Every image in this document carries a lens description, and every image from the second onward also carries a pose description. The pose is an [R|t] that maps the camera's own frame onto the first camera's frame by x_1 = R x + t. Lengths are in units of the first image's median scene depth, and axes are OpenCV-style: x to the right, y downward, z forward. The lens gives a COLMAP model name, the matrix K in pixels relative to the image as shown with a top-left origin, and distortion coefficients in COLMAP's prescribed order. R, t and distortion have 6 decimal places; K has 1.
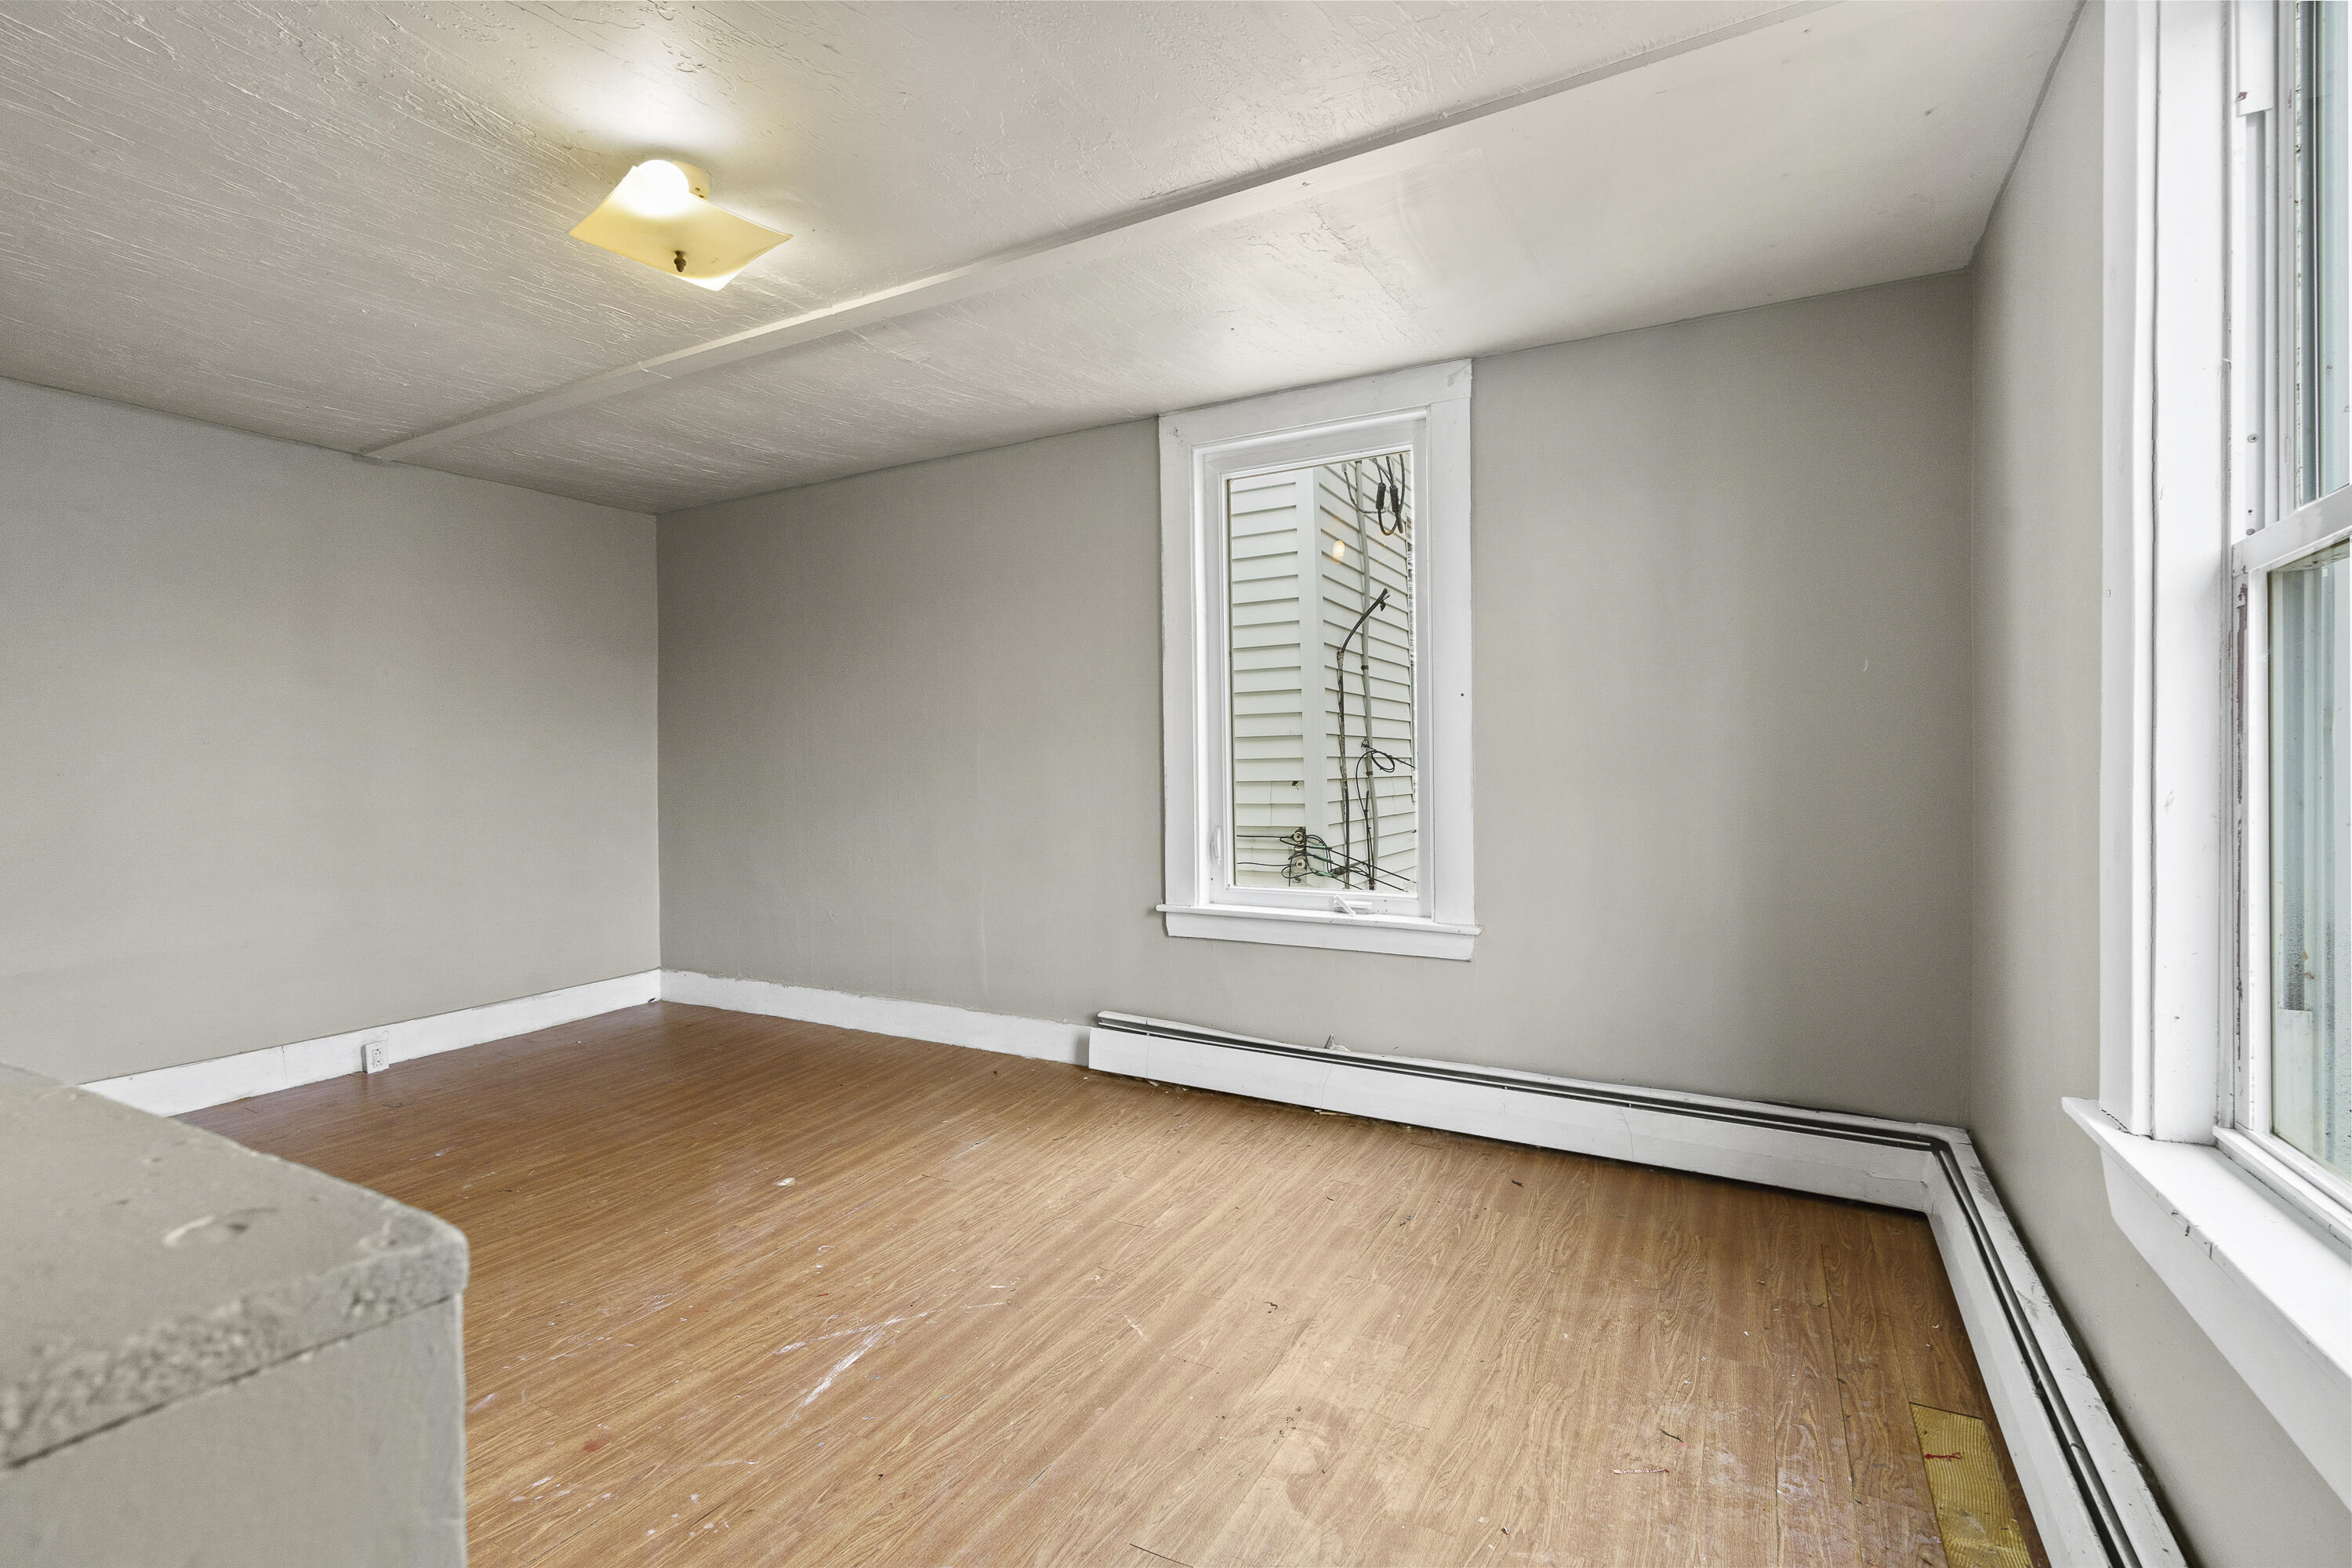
lens RADIAL K [[1077.8, 0, 1176.0], [0, 1077.8, 784.0], [0, 0, 1]] dist [-0.013370, 0.007098]
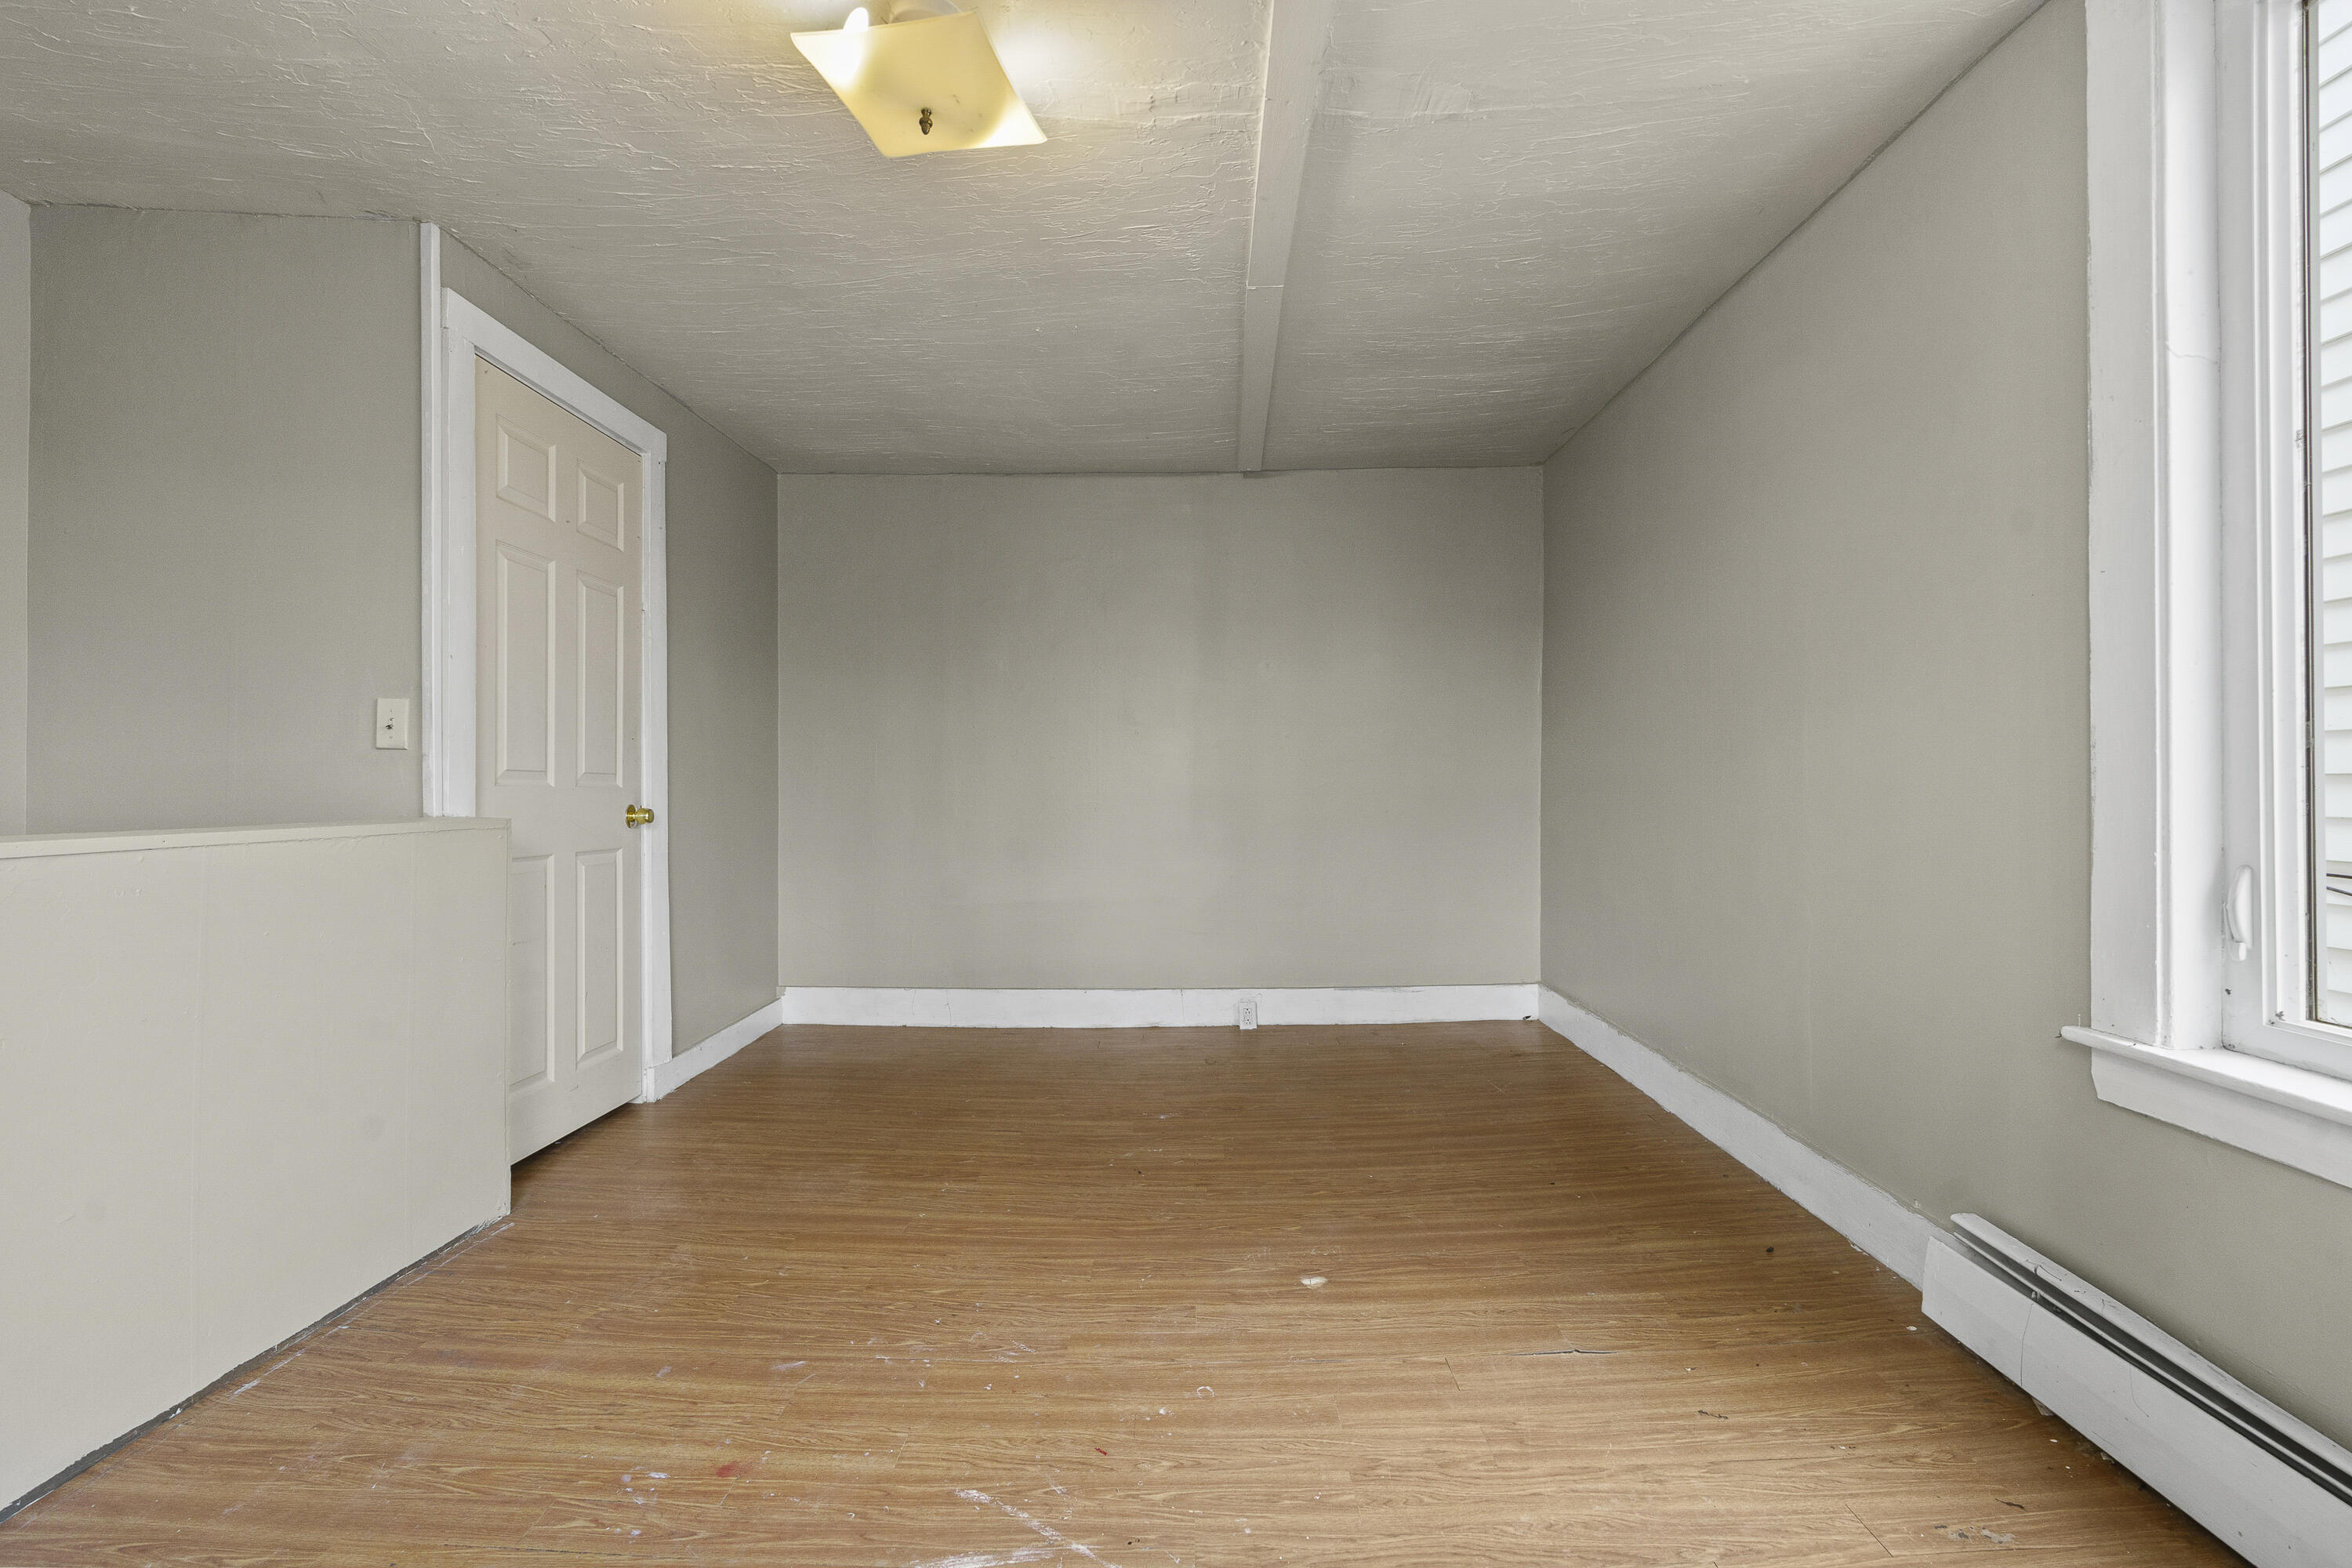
lens RADIAL K [[1077.8, 0, 1176.0], [0, 1077.8, 784.0], [0, 0, 1]] dist [-0.013370, 0.007098]
pose [[0.461564, 0.012096, -0.887025, 0.248576], [-0.015408, 0.999866, 0.005618, 0.014207], [0.886973, 0.011074, 0.461688, 0.525278]]
